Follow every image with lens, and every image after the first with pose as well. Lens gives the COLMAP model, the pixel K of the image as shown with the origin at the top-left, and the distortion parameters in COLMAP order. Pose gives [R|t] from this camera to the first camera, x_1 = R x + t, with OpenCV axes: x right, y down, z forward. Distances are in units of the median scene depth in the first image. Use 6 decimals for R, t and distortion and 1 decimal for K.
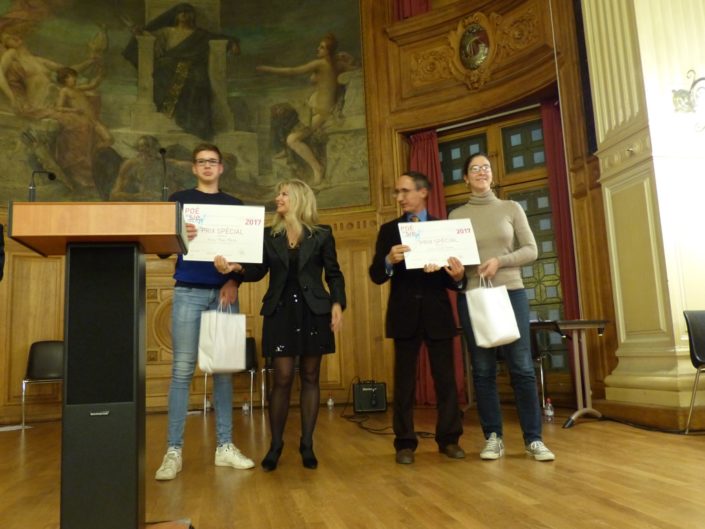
lens RADIAL K [[622.5, 0, 351.6], [0, 622.5, 261.6], [0, 0, 1]] dist [-0.052379, 0.043870]
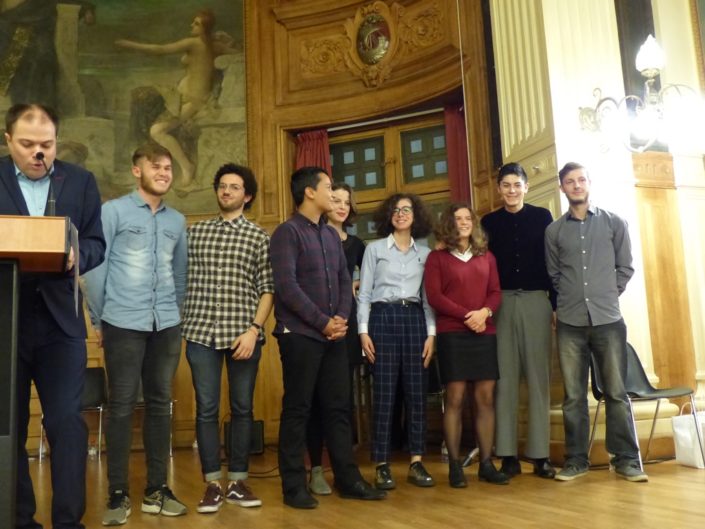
lens RADIAL K [[762.5, 0, 353.6], [0, 762.5, 261.7], [0, 0, 1]] dist [-0.060973, 0.039585]
pose [[0.982591, 0.028049, 0.183652, -0.018535], [-0.024568, 0.999473, -0.021199, -0.004810], [-0.184150, 0.016318, 0.982763, -0.053090]]
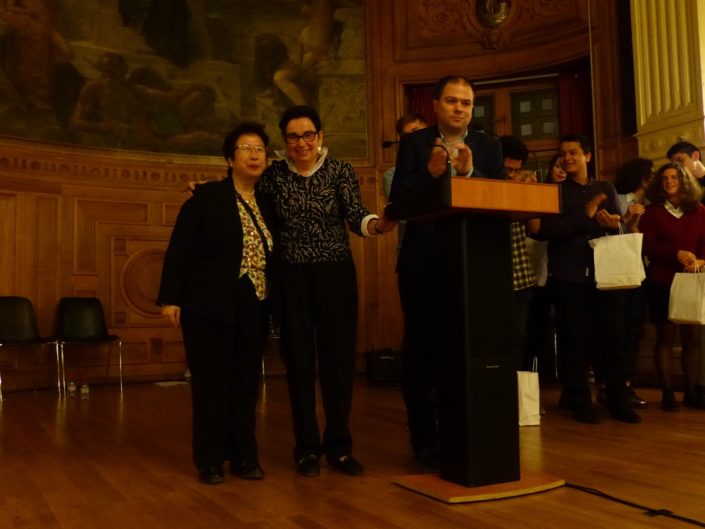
lens RADIAL K [[742.8, 0, 348.6], [0, 742.8, 263.4], [0, 0, 1]] dist [-0.030316, -0.004499]
pose [[0.959759, 0.043913, 0.277369, -0.294545], [-0.062713, 0.996270, 0.059269, -0.002157], [-0.273732, -0.074279, 0.958933, -0.057583]]
